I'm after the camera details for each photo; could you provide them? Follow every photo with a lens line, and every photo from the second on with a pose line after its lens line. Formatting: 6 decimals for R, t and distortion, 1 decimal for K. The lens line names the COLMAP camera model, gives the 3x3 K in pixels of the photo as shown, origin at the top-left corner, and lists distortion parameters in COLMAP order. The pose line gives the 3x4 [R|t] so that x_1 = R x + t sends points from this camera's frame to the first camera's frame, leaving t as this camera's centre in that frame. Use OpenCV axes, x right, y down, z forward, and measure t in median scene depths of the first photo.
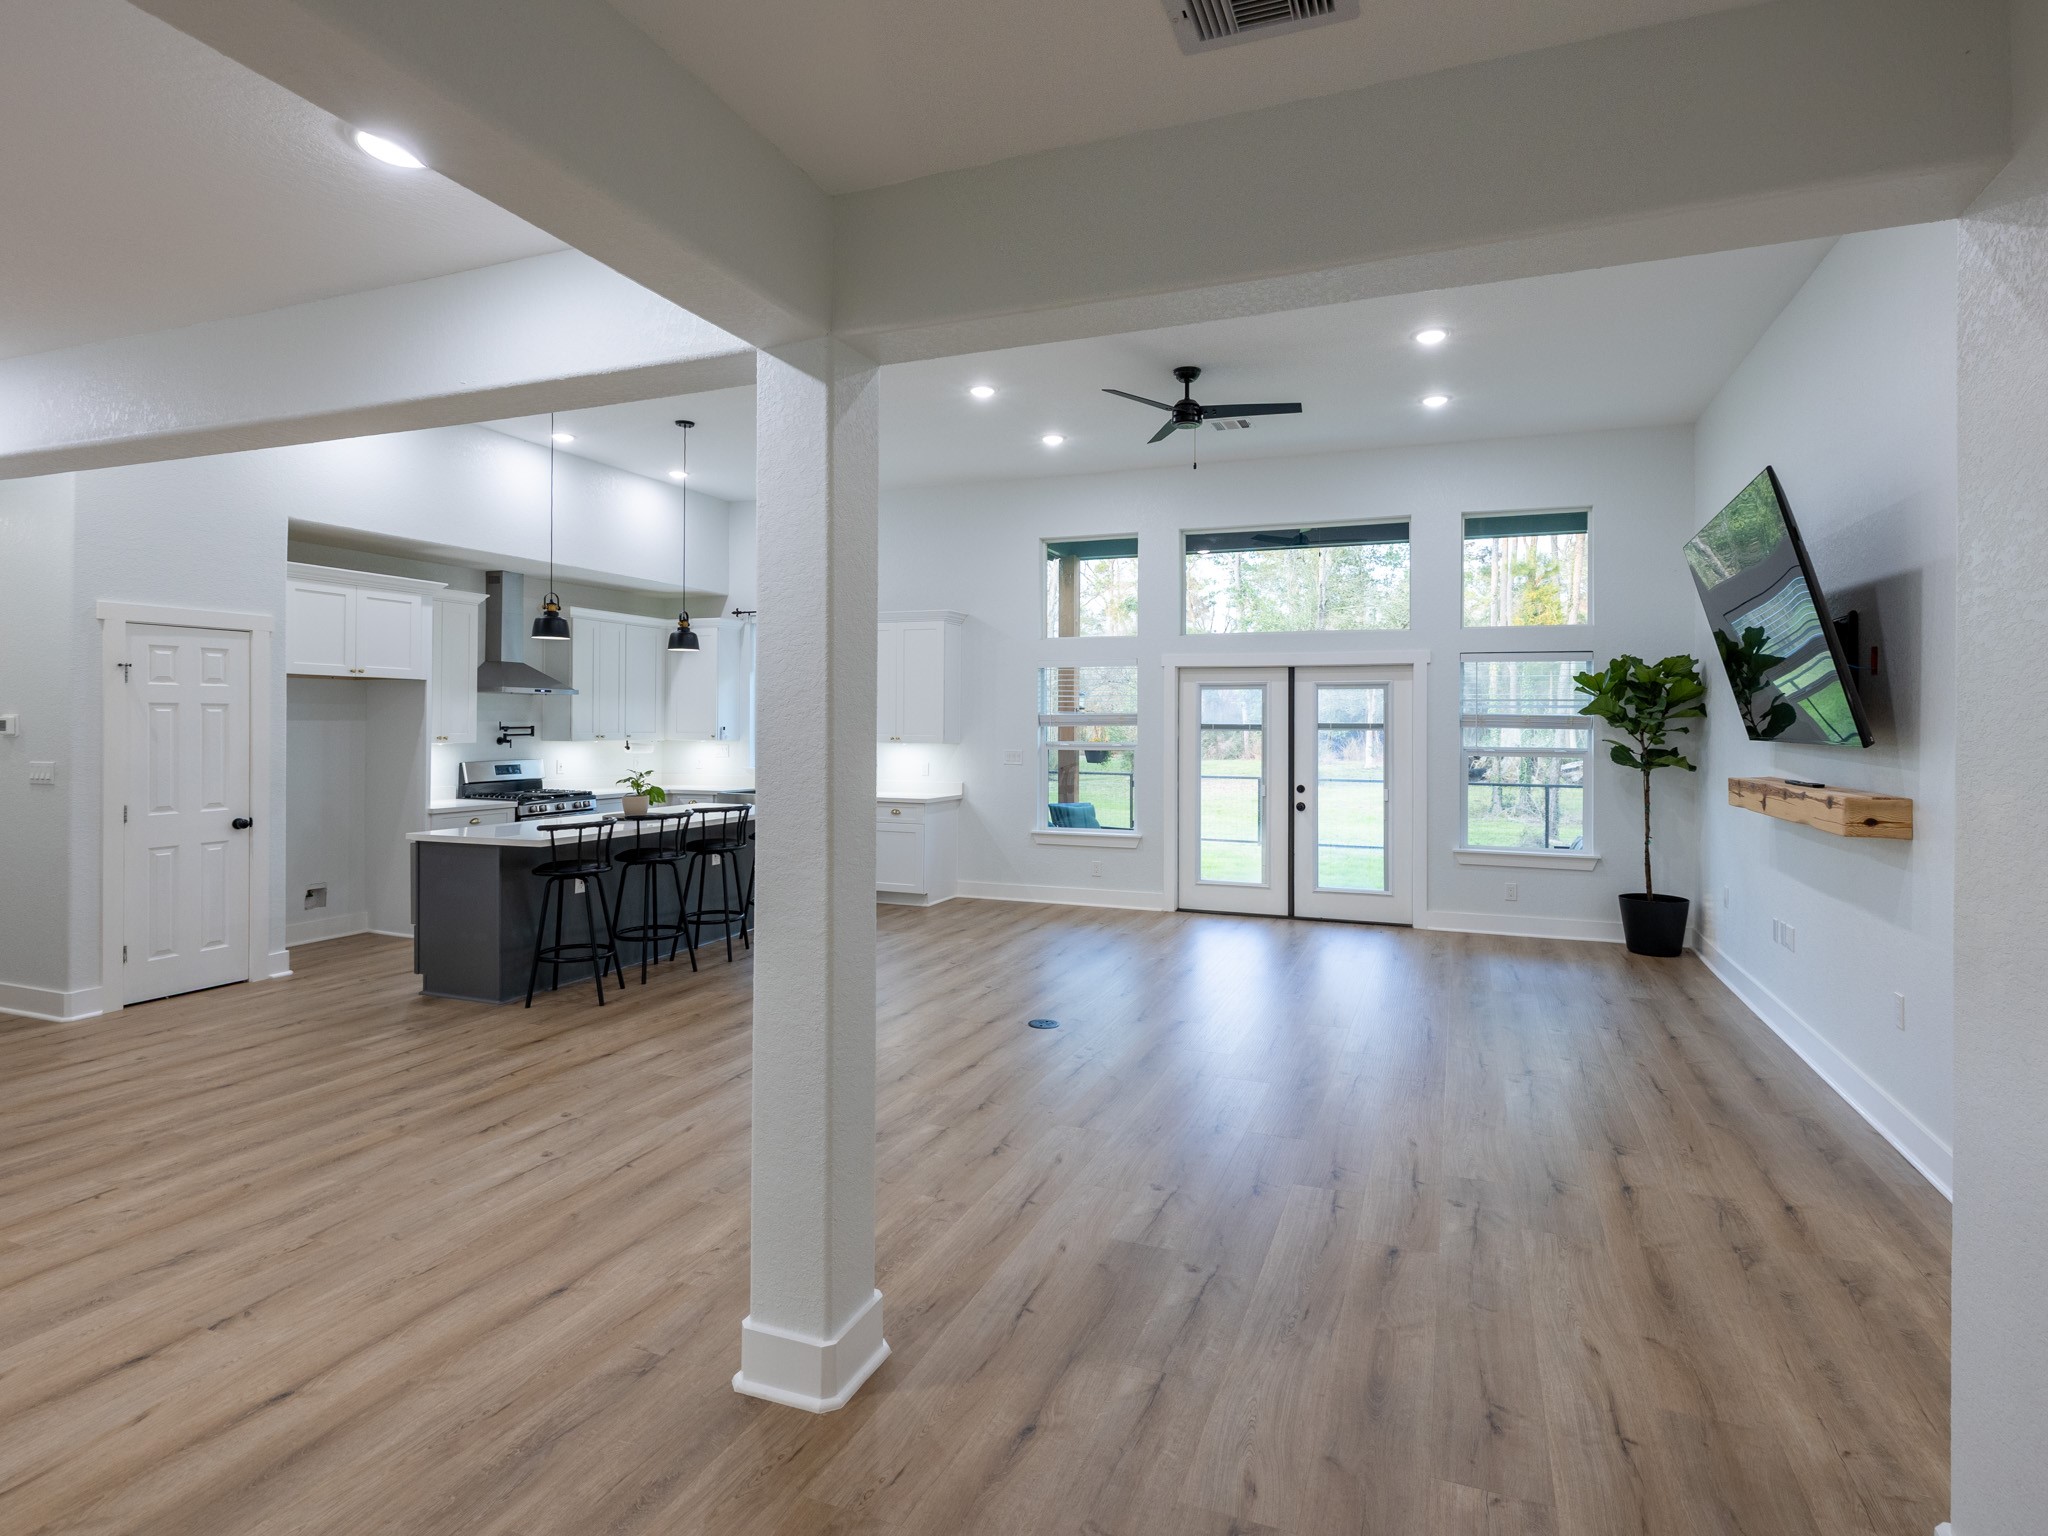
lens RADIAL K [[1036.1, 0, 1023.7], [0, 1036.1, 721.9], [0, 0, 1]] dist [0.005820, 0.001000]
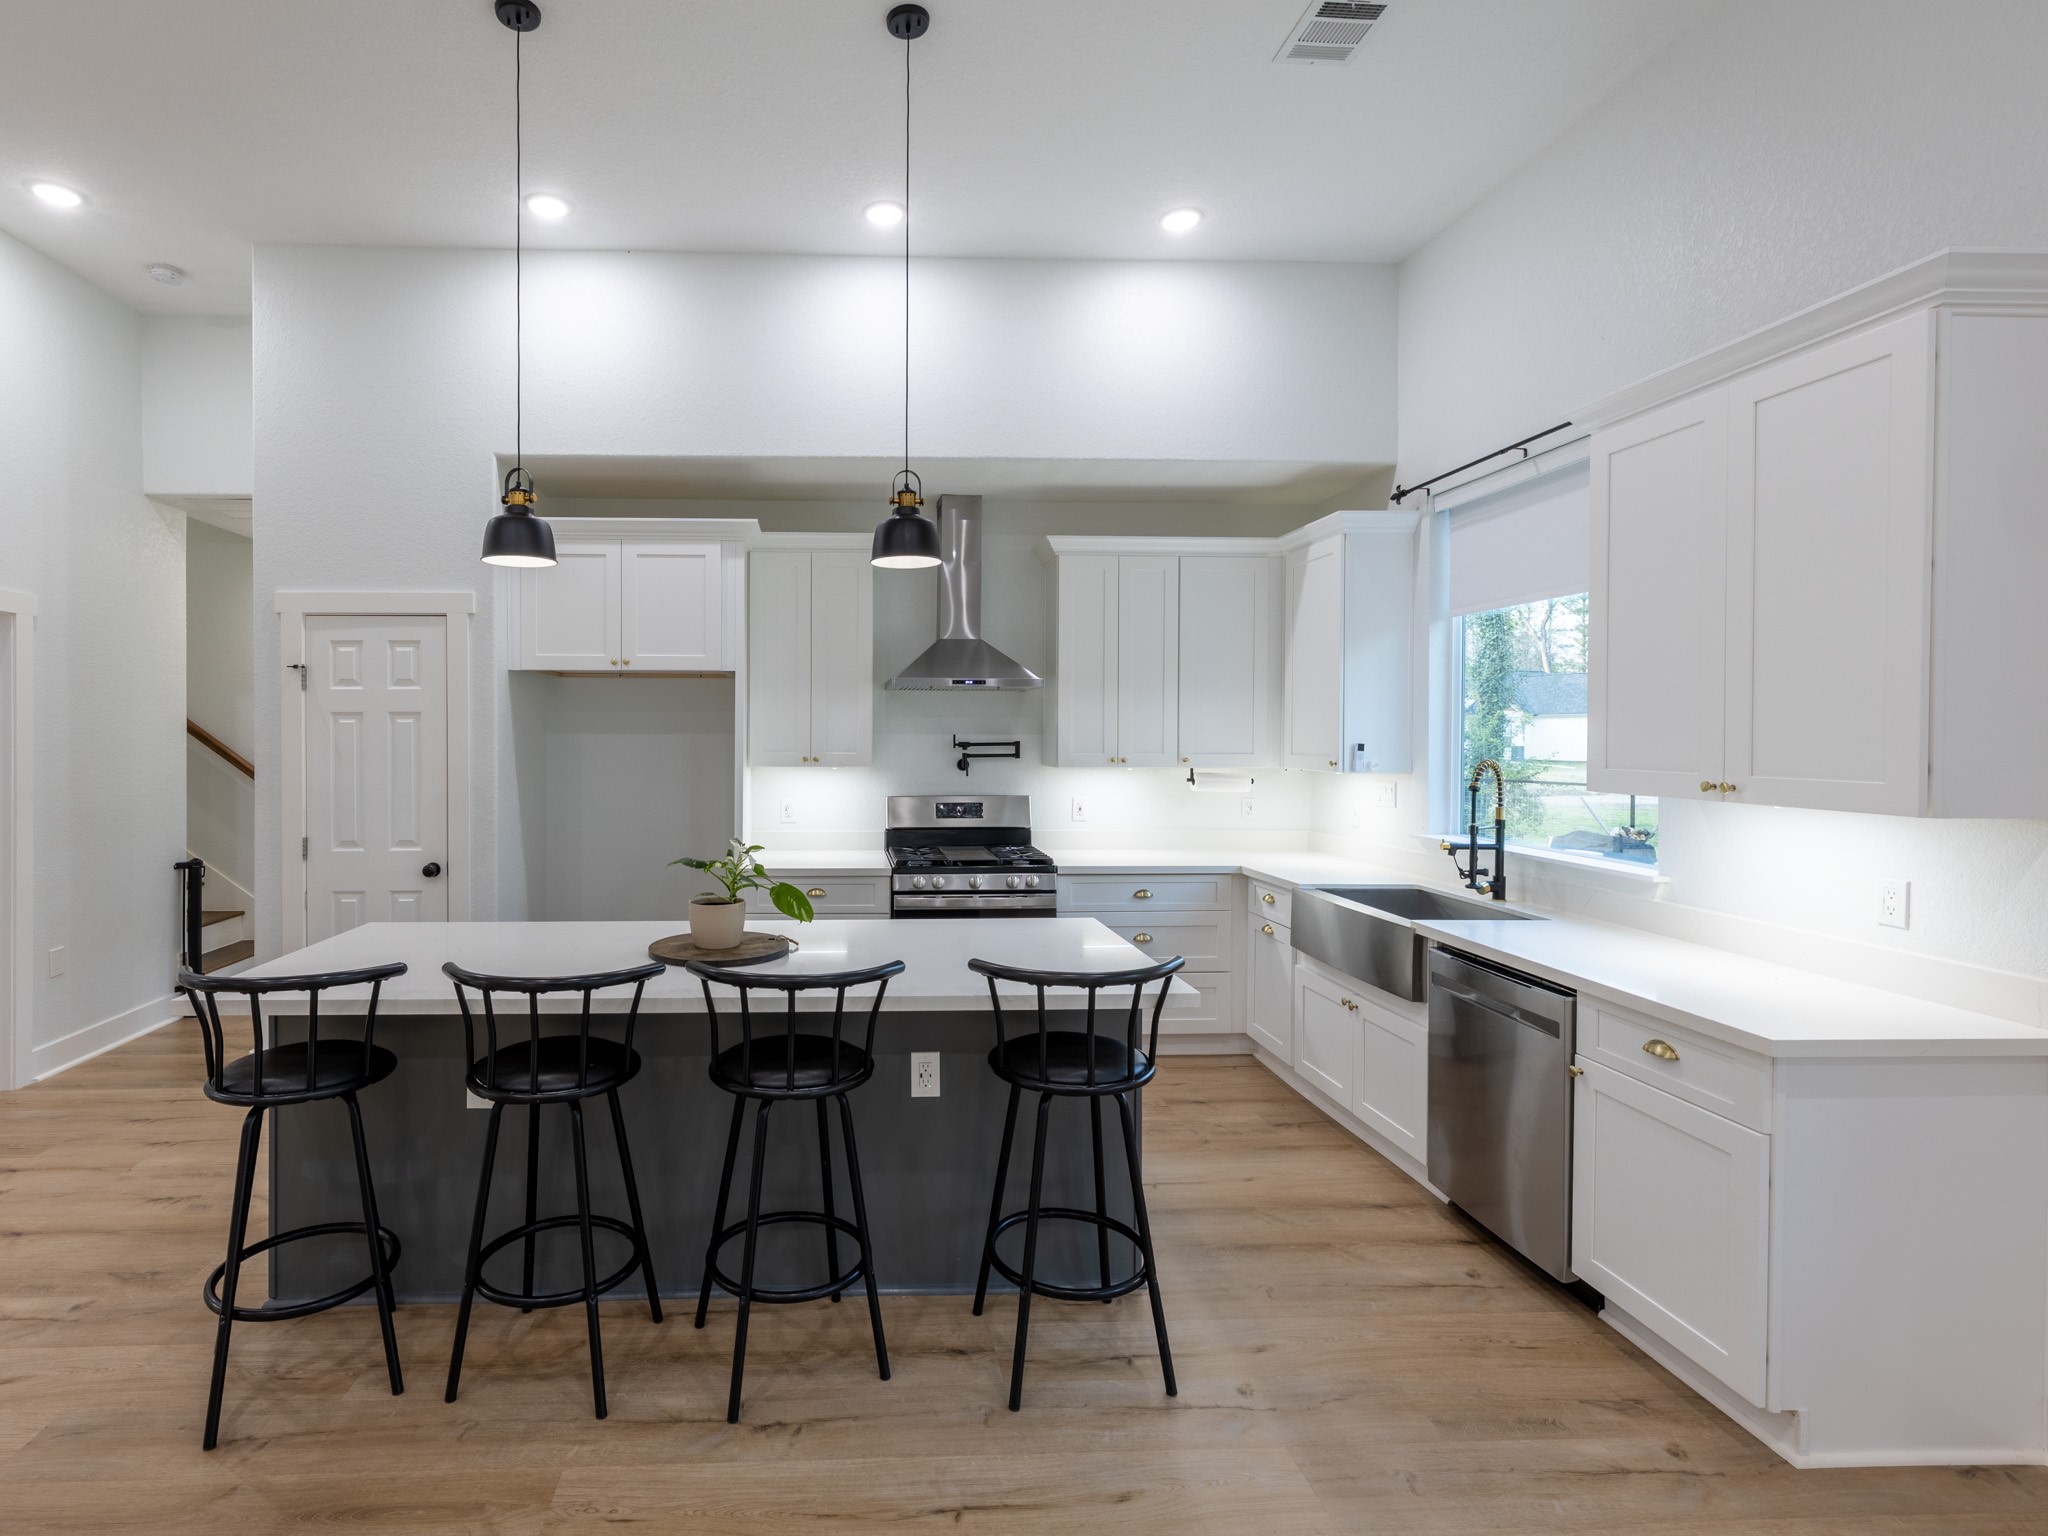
lens RADIAL K [[974.9, 0, 983.7], [0, 974.9, 743.5], [0, 0, 1]] dist [-0.003421, -0.000414]
pose [[0.421591, 0.004757, -0.906774, 0.049912], [0.002972, 0.999974, 0.006627, 0.001811], [0.906781, -0.005489, 0.421566, 0.974691]]
